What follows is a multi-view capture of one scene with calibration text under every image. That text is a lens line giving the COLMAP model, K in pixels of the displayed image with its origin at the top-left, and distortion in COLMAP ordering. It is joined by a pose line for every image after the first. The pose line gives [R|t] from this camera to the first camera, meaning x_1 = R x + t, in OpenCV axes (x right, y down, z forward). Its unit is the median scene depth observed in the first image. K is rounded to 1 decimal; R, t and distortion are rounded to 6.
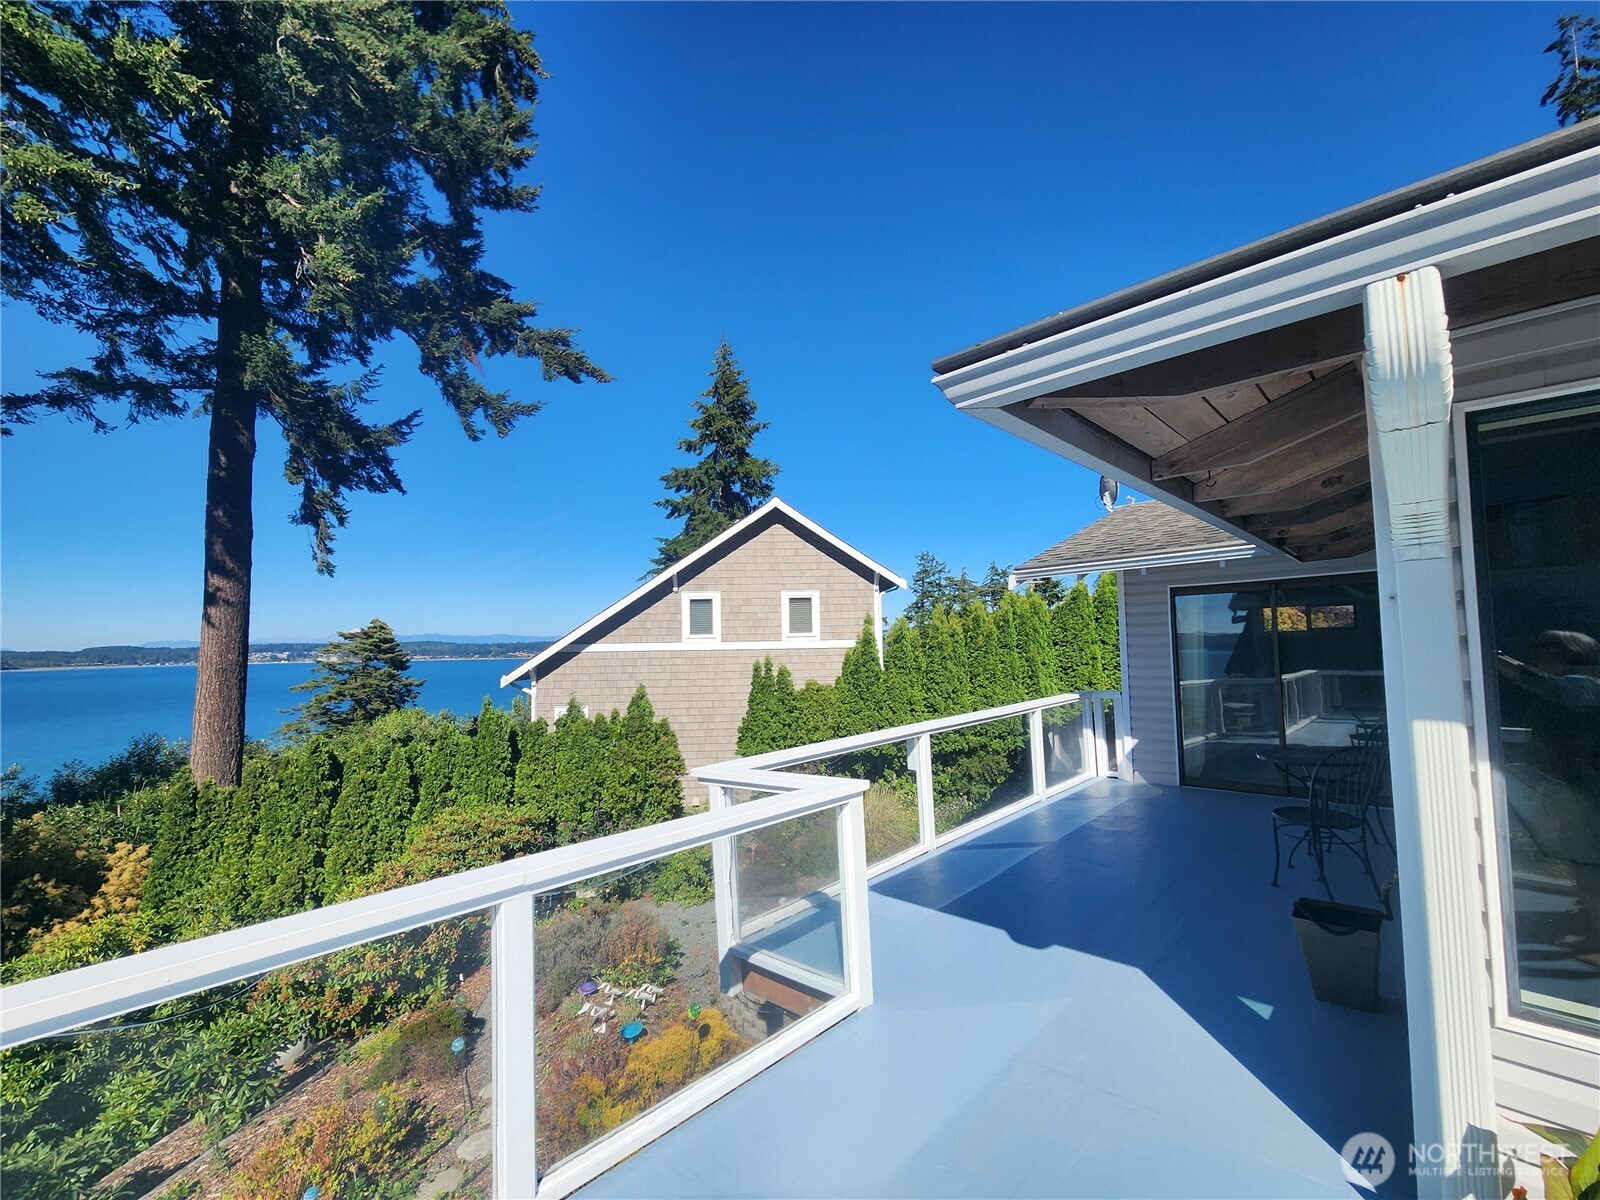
lens RADIAL K [[662.1, 0, 798.1], [0, 662.1, 607.0], [0, 0, 1]] dist [-0.001666, 0.001348]
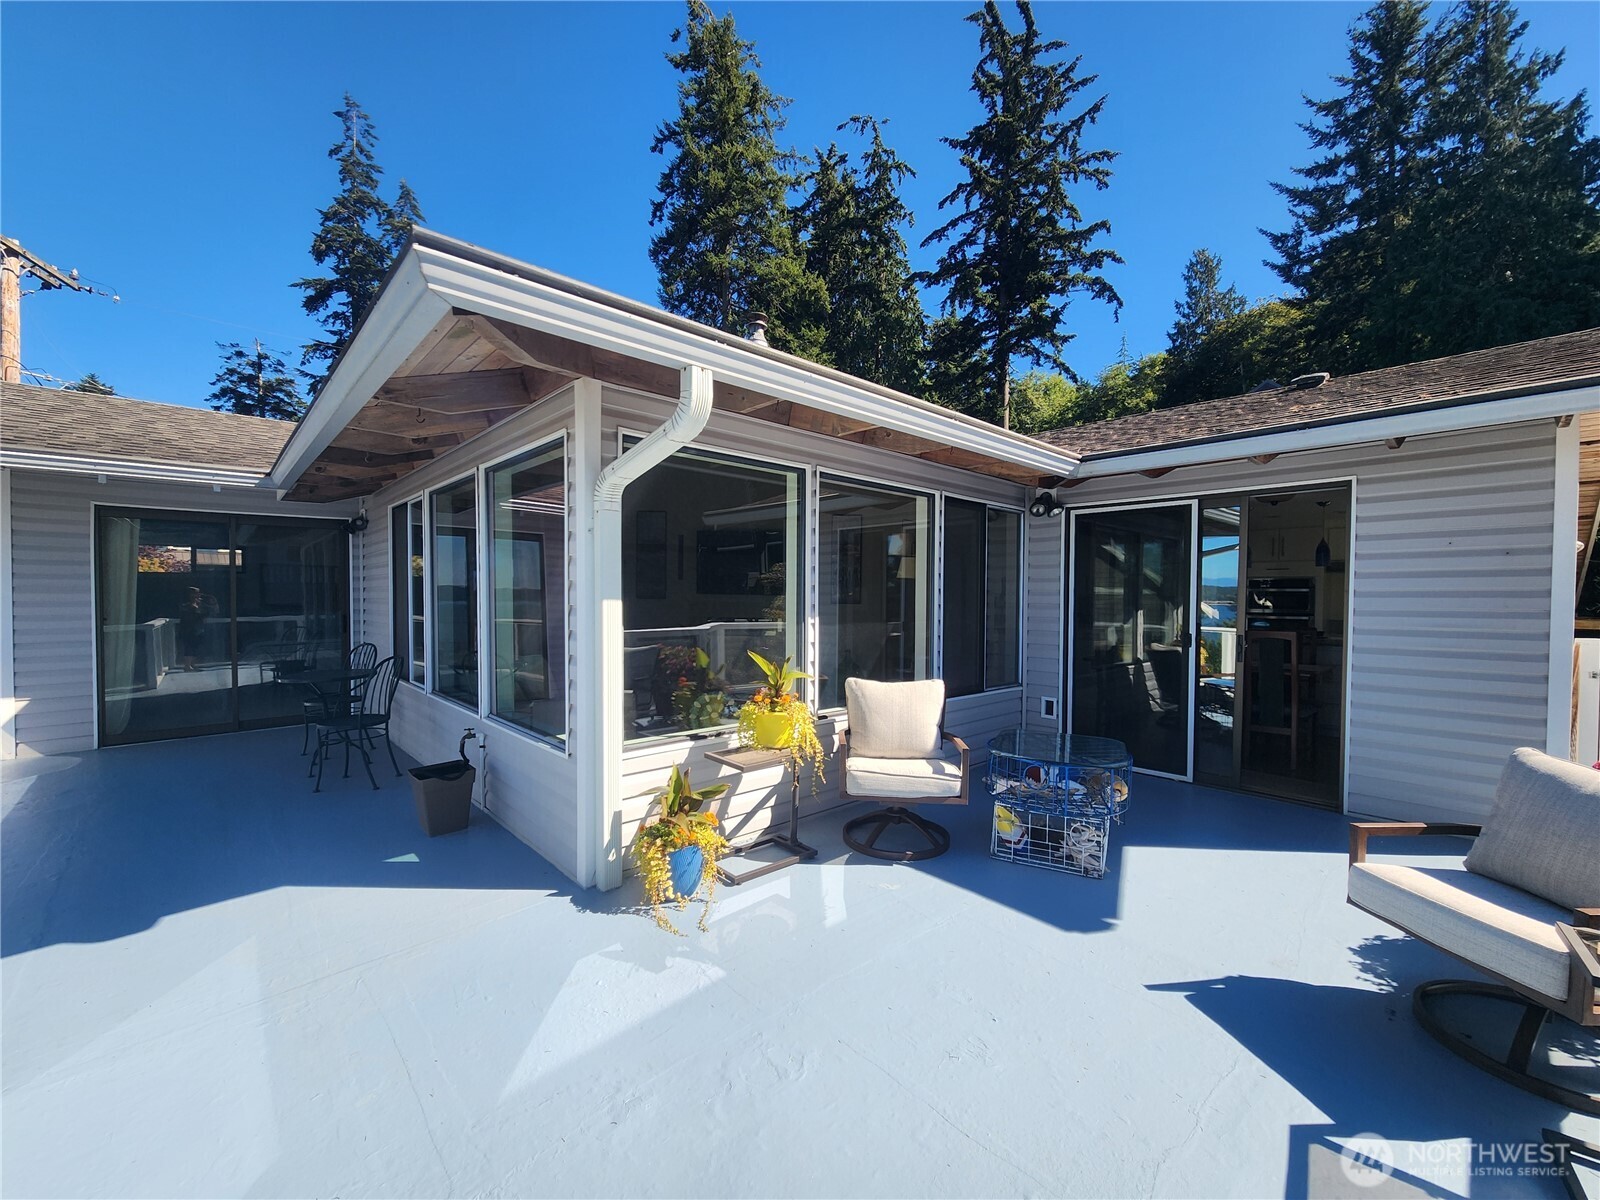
lens RADIAL K [[662.1, 0, 795.4], [0, 662.1, 614.9], [0, 0, 1]] dist [-0.001666, 0.001348]
pose [[0.039347, -0.002362, 0.999223, -0.436380], [-0.064328, 0.997917, 0.004892, 0.089183], [-0.997153, -0.064470, 0.039113, 0.227791]]
